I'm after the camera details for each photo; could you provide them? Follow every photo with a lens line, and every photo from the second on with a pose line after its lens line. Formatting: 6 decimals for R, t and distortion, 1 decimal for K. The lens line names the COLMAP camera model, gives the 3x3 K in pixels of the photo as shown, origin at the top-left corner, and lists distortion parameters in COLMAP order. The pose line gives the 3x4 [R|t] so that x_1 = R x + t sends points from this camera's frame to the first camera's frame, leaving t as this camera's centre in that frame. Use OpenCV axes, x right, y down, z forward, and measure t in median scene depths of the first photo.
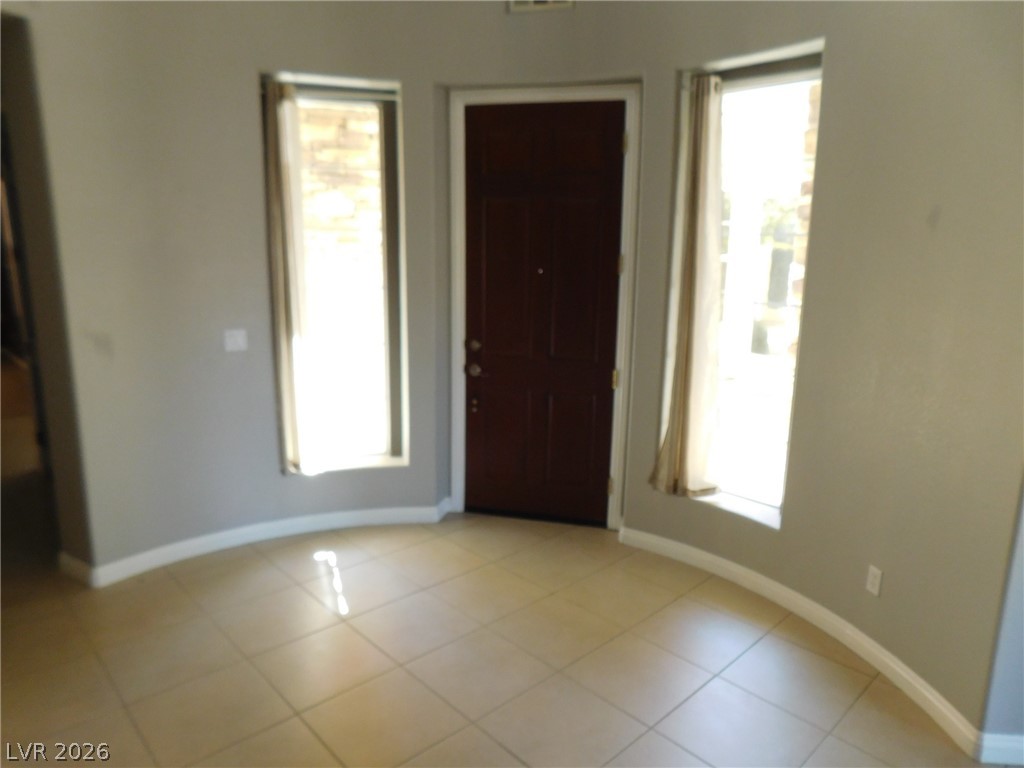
lens RADIAL K [[674.1, 0, 511.0], [0, 674.1, 386.3], [0, 0, 1]] dist [-0.055273, 0.041185]
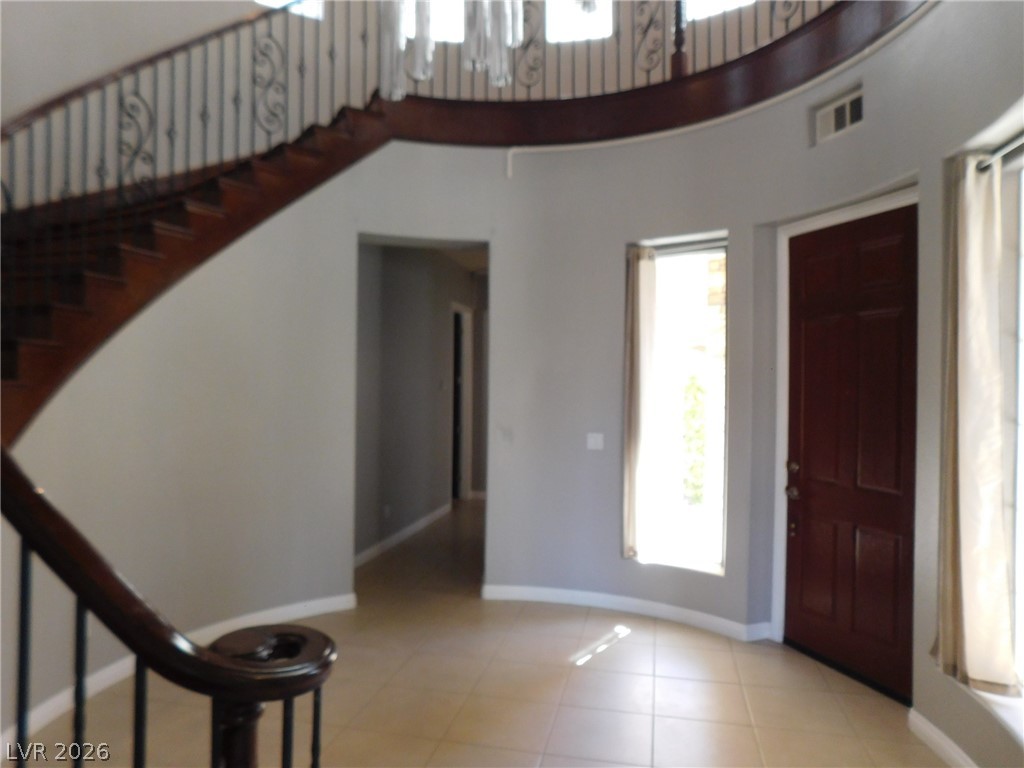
lens RADIAL K [[674.1, 0, 511.5], [0, 674.1, 380.8], [0, 0, 1]] dist [-0.055273, 0.041185]
pose [[0.572557, -0.011639, -0.819782, 0.538276], [-0.173293, 0.975590, -0.134884, 0.020417], [0.801342, 0.219291, 0.556564, 0.105988]]
